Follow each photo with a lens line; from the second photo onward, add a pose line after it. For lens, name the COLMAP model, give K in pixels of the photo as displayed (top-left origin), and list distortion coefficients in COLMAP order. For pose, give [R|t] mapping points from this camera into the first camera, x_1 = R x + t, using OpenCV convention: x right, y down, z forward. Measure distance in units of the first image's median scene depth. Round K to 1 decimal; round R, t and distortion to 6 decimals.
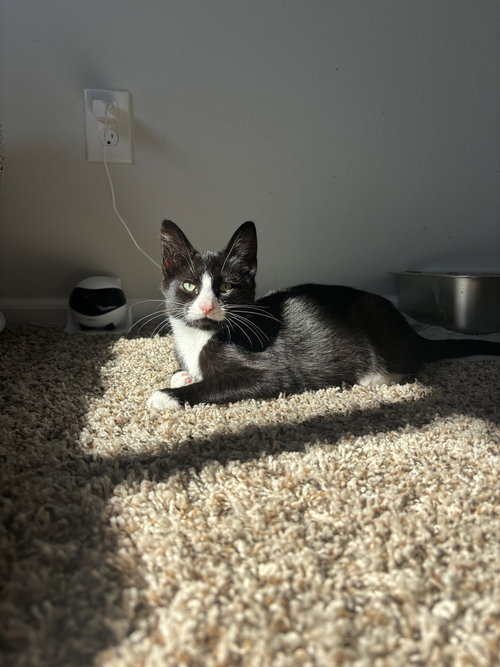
lens RADIAL K [[508.5, 0, 248.8], [0, 508.5, 335.1], [0, 0, 1]] dist [0.054904, -0.005323]
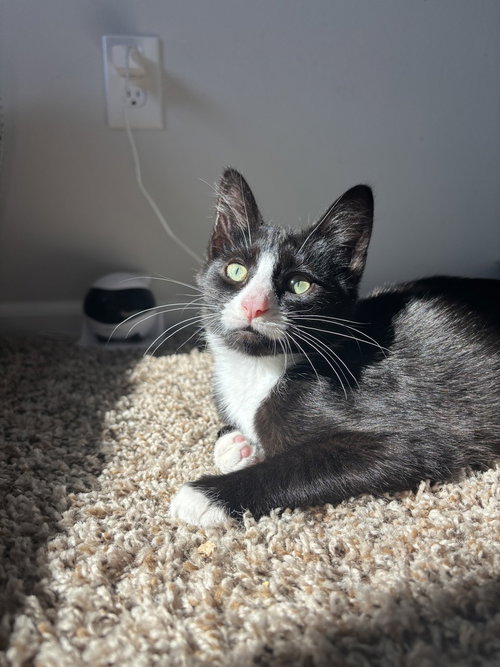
lens RADIAL K [[508.5, 0, 246.5], [0, 508.5, 332.2], [0, 0, 1]] dist [0.054904, -0.005323]
pose [[0.996323, -0.009743, -0.085122, -0.058799], [0.009942, 0.999949, 0.001922, -0.036467], [0.085099, -0.002761, 0.996369, 0.374410]]
